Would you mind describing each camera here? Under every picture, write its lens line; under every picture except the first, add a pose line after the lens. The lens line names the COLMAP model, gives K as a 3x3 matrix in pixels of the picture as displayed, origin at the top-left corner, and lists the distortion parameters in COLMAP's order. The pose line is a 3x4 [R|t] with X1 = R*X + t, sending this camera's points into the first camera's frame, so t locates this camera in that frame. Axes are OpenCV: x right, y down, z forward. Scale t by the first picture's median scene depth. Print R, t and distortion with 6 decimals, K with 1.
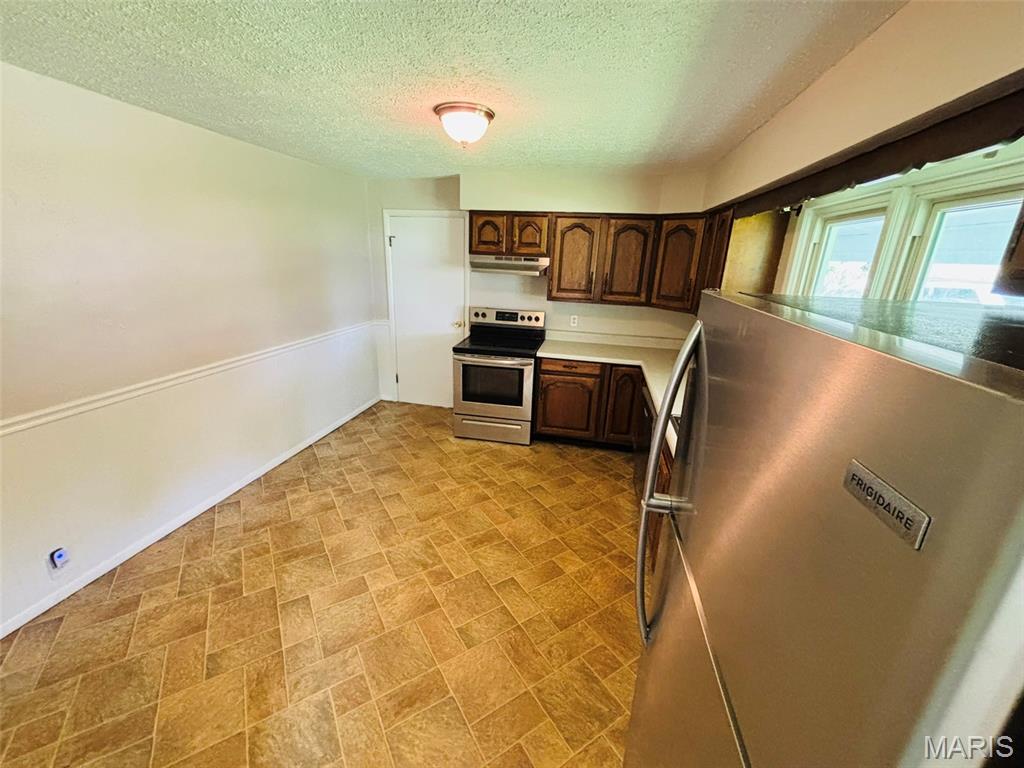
lens RADIAL K [[412.8, 0, 509.2], [0, 412.8, 382.3], [0, 0, 1]] dist [0.014242, -0.000231]
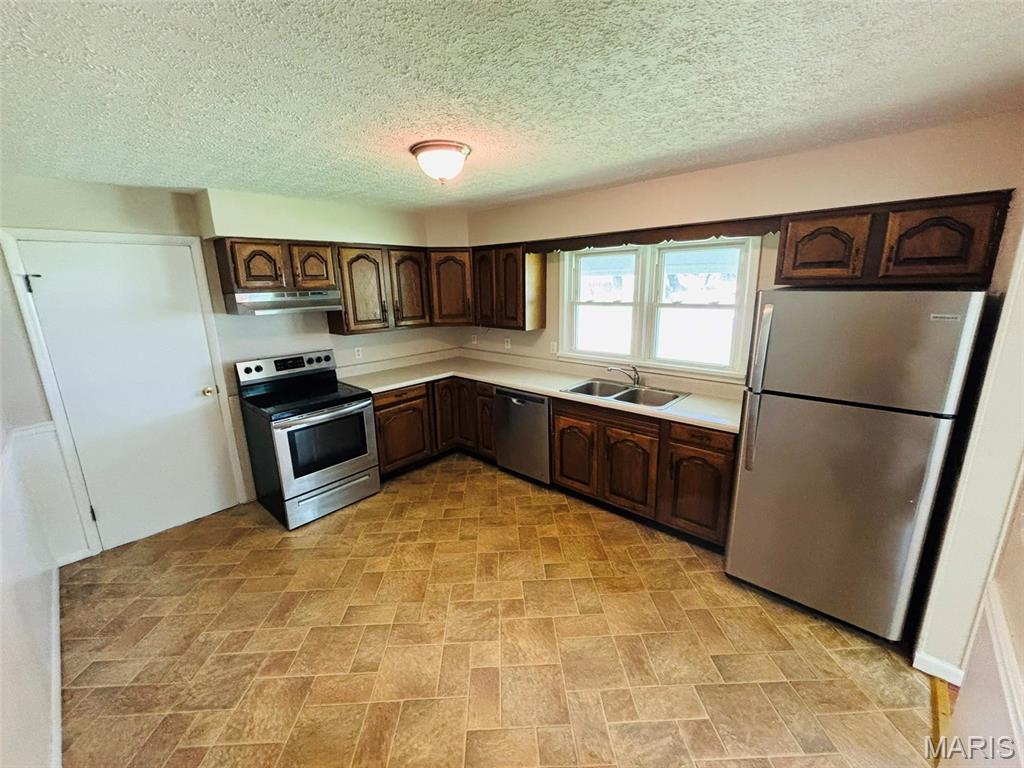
lens RADIAL K [[412.8, 0, 509.2], [0, 412.8, 382.3], [0, 0, 1]] dist [0.014242, -0.000231]
pose [[0.509984, -0.250616, 0.822866, -0.535421], [0.296576, 0.949188, 0.105281, -0.093862], [-0.807440, 0.190351, 0.558398, 0.222829]]
